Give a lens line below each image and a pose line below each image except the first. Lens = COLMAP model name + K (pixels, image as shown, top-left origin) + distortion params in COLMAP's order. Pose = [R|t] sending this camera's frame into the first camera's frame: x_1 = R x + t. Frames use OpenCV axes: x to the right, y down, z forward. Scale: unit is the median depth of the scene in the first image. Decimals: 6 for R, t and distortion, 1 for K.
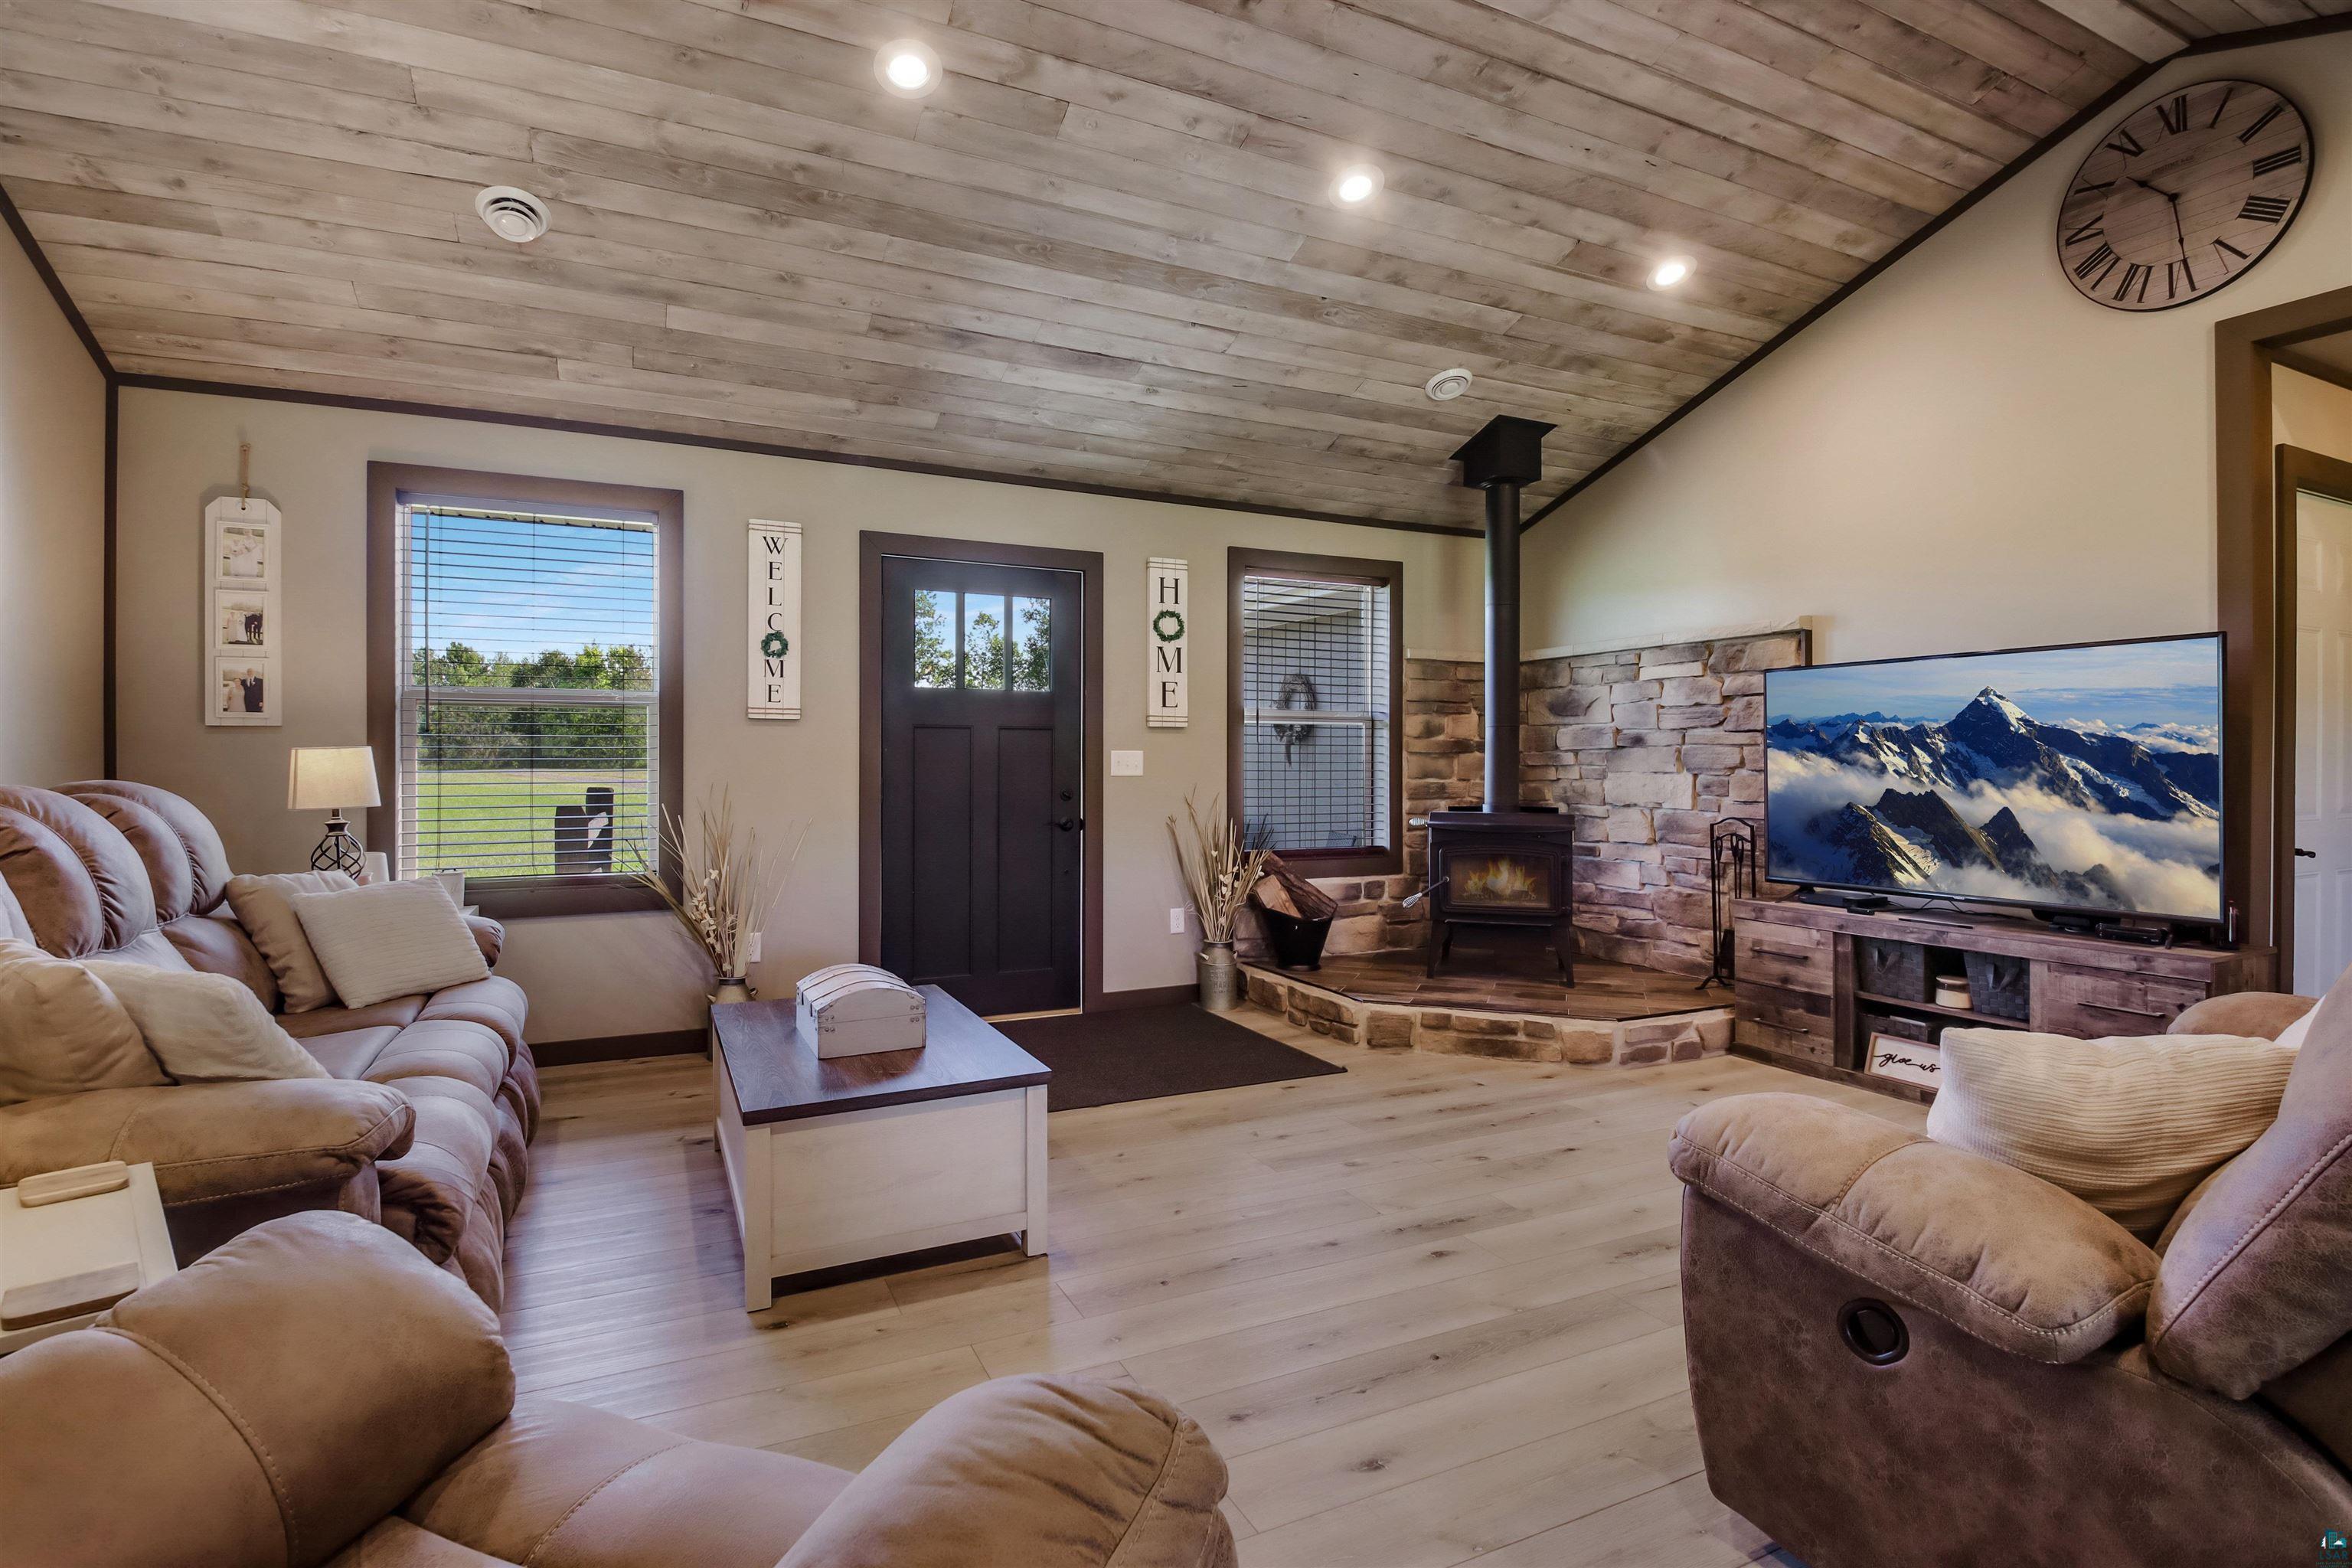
lens RADIAL K [[1123.2, 0, 1202.5], [0, 1123.2, 786.2], [0, 0, 1]] dist [0.022068, -0.032402]
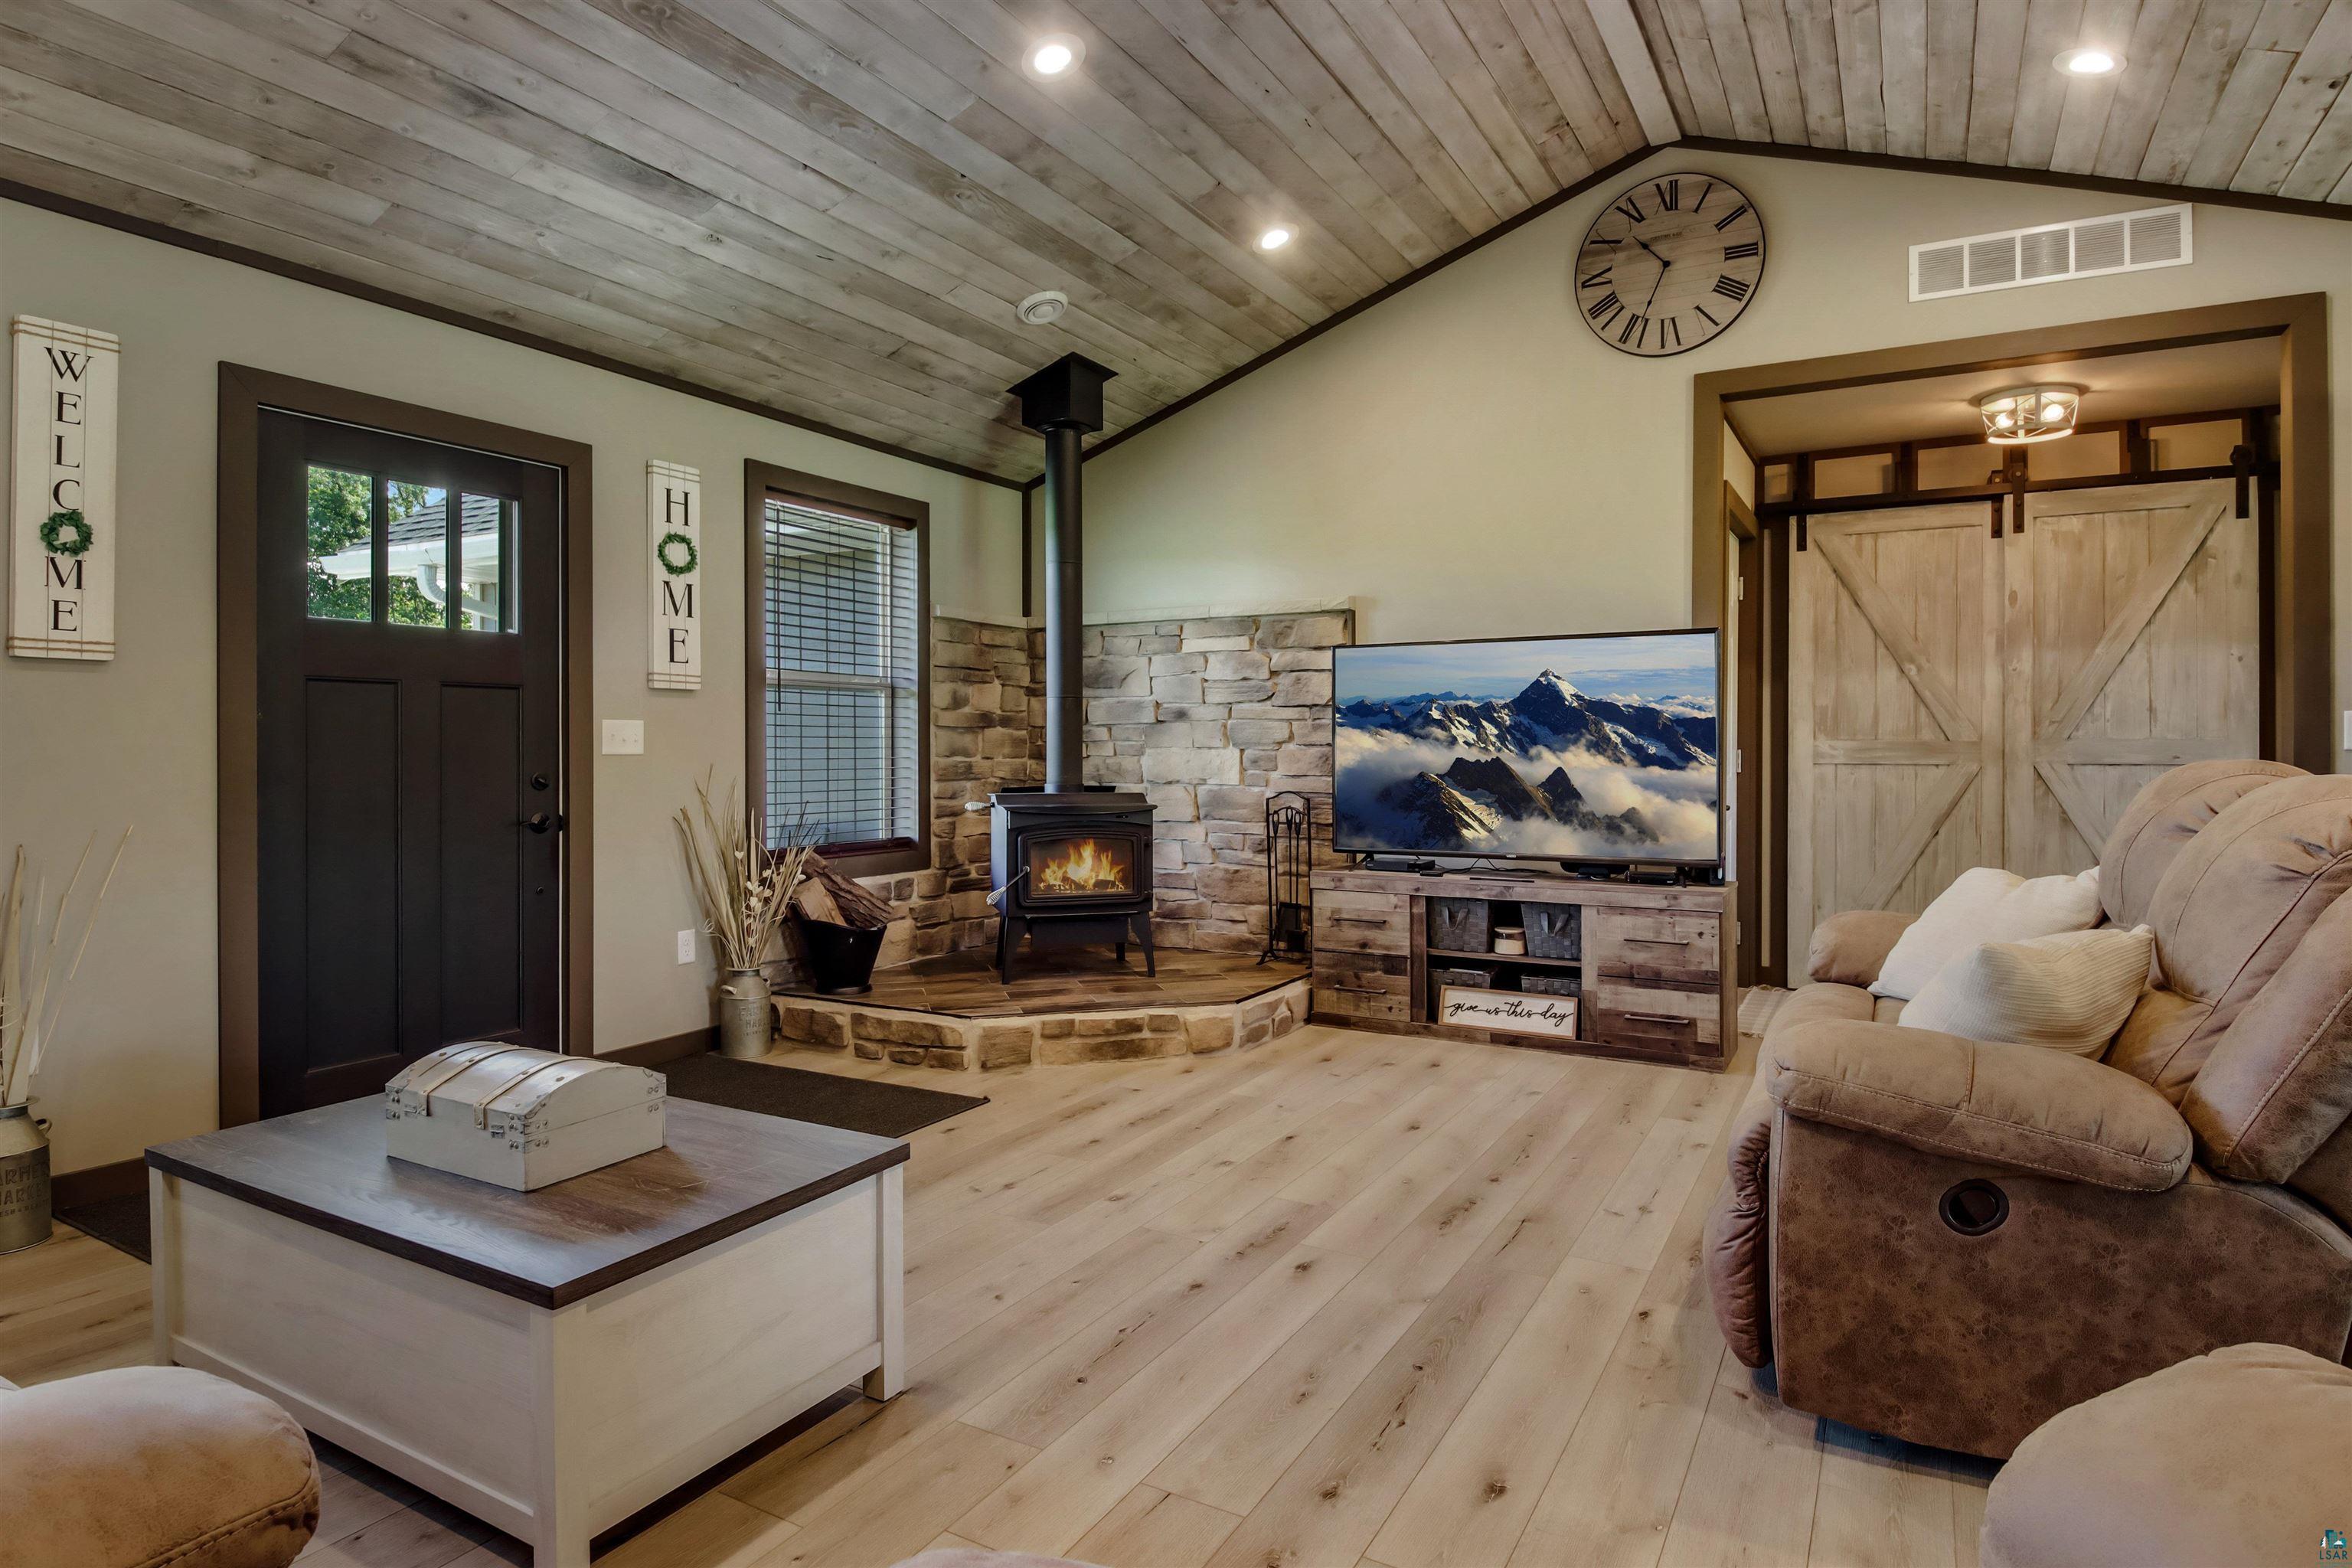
lens RADIAL K [[1273.3, 0, 1173.3], [0, 1273.3, 769.1], [0, 0, 1]] dist [0.040132, -0.050096]
pose [[0.824945, -0.012578, 0.565073, -0.282452], [0.014551, 0.999894, 0.001015, 0.005704], [-0.565026, 0.007385, 0.825040, 0.124719]]
